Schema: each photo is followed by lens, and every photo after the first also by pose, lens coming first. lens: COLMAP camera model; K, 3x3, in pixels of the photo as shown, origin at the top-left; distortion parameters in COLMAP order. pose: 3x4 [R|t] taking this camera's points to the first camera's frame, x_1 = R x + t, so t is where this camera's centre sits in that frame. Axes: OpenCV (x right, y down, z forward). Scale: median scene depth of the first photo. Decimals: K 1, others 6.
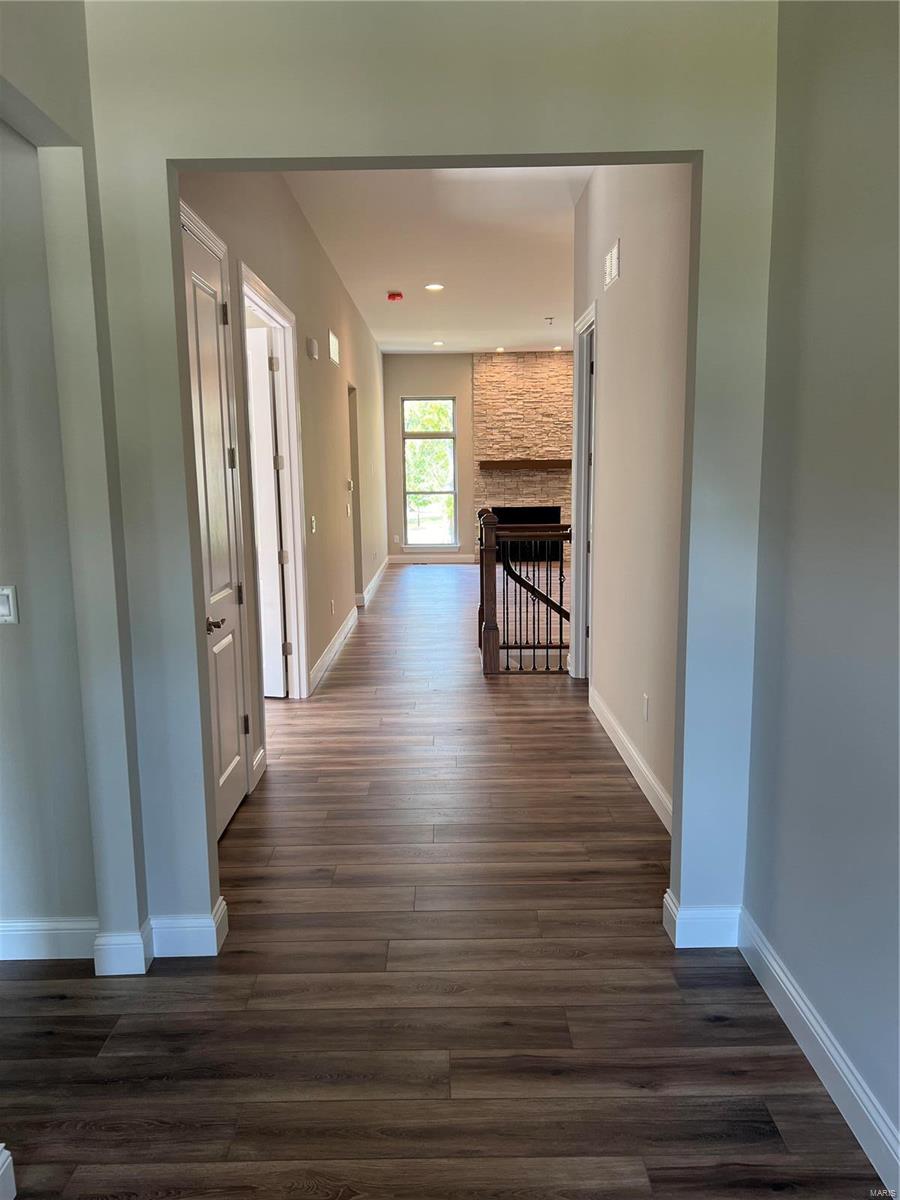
lens RADIAL K [[895.8, 0, 434.9], [0, 895.8, 622.9], [0, 0, 1]] dist [0.074189, -0.088932]
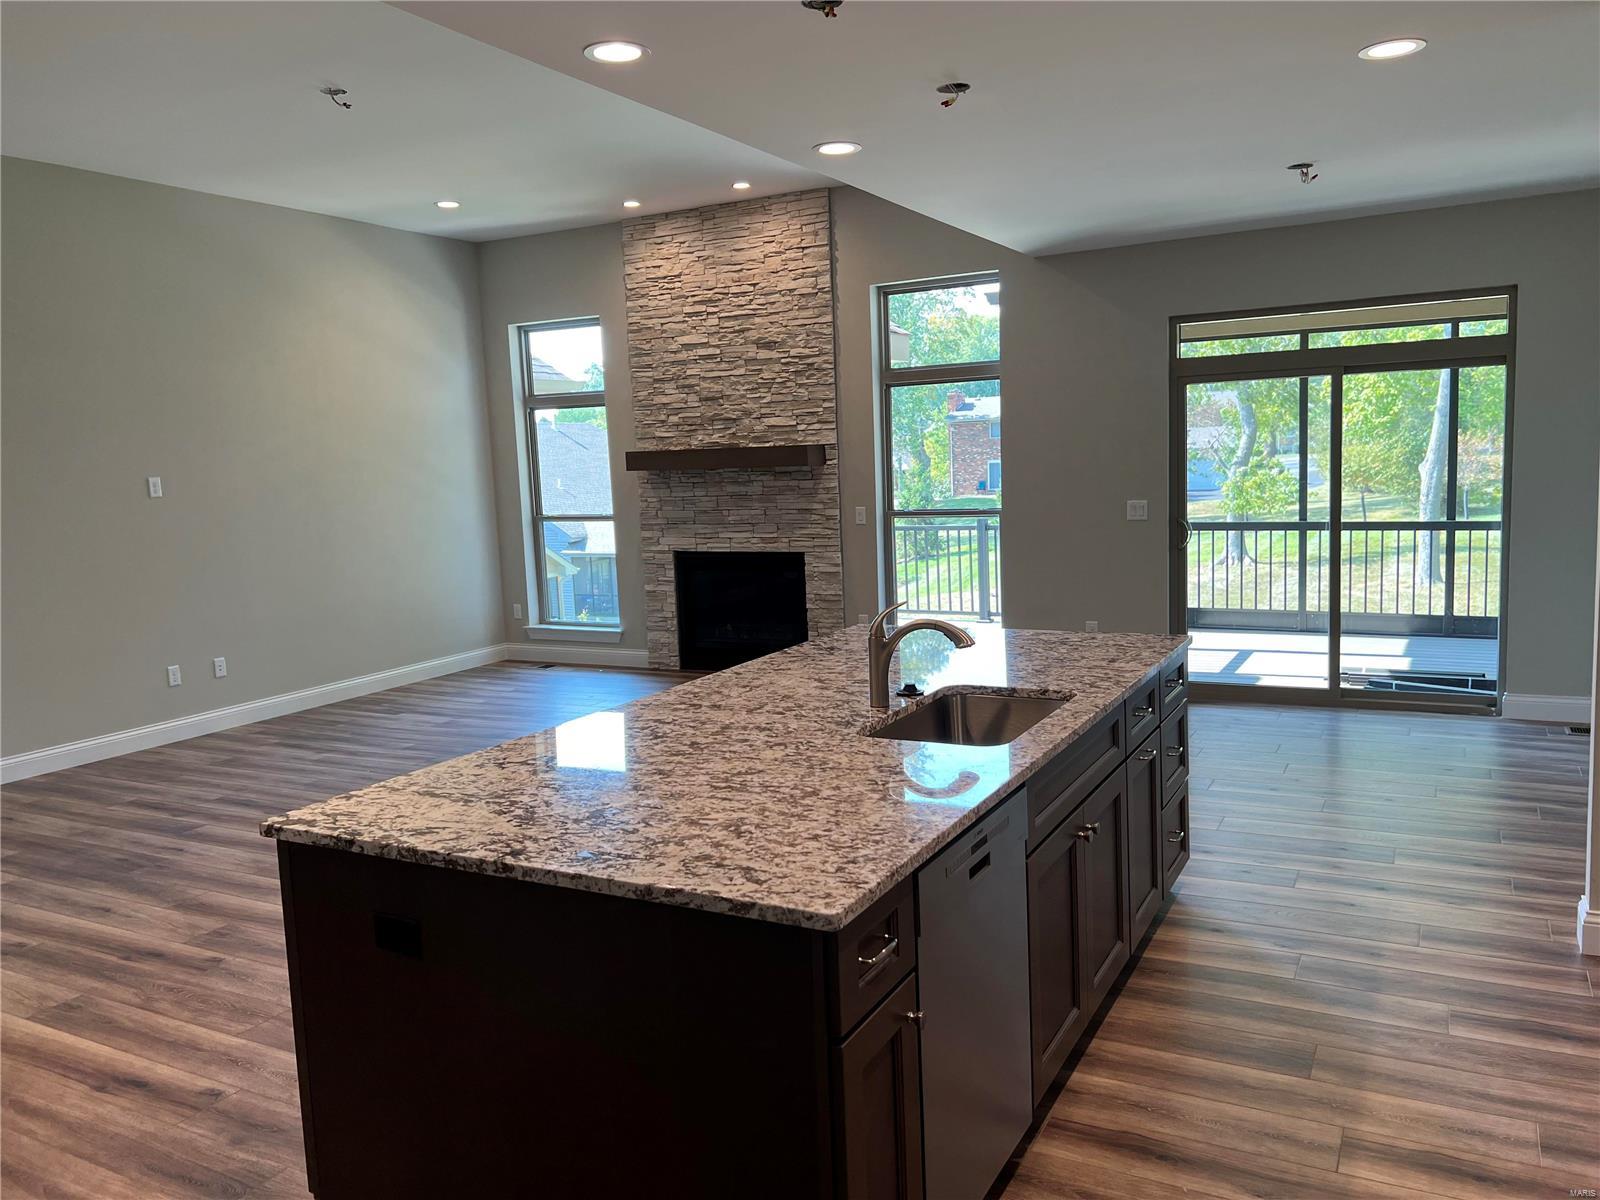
lens RADIAL K [[1194.4, 0, 799.9], [0, 1194.4, 594.4], [0, 0, 1]] dist [0.074189, -0.088932]
pose [[0.887795, 0.033948, -0.458986, 0.408037], [-0.051840, 0.998305, -0.026435, -0.096063], [0.457311, 0.047262, 0.888050, 0.499786]]
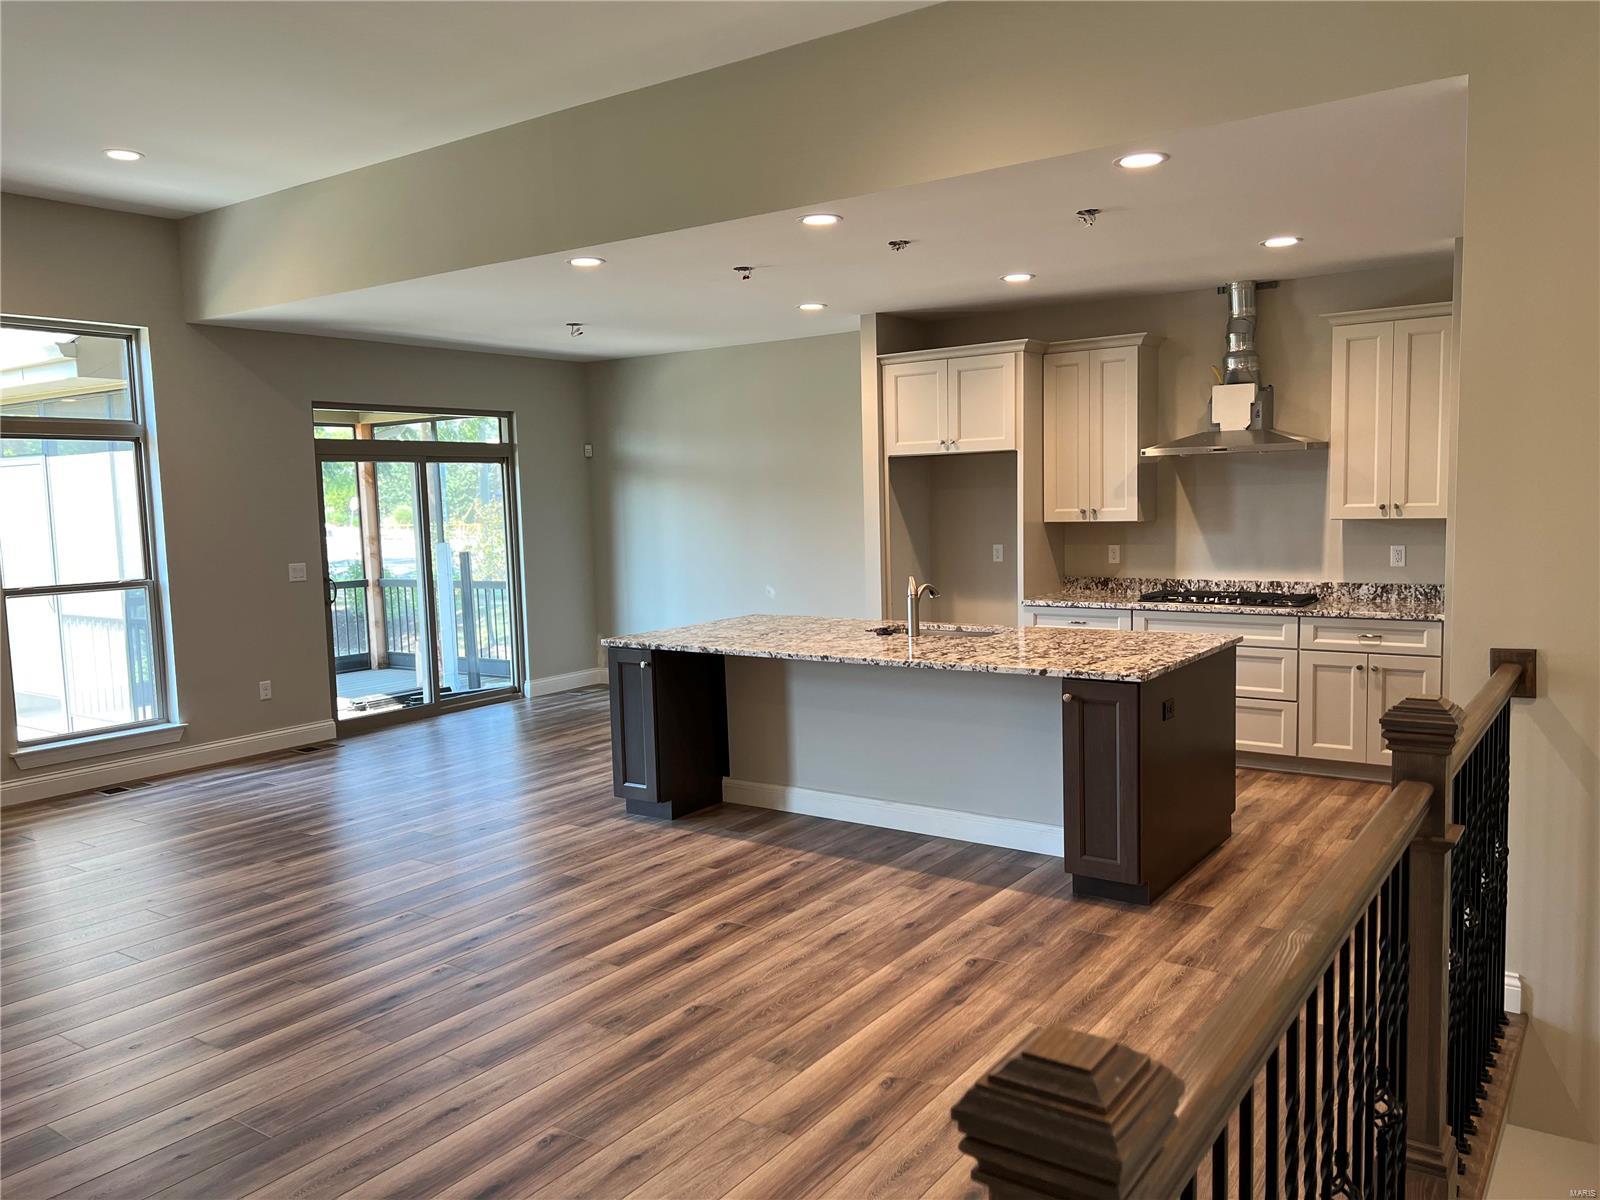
lens RADIAL K [[1194.4, 0, 802.5], [0, 1194.4, 610.2], [0, 0, 1]] dist [0.074189, -0.088932]
pose [[0.566363, -0.079146, 0.820347, -0.025946], [0.154863, 0.987868, -0.011608, -0.092167], [-0.809476, 0.133615, 0.571748, 0.507881]]
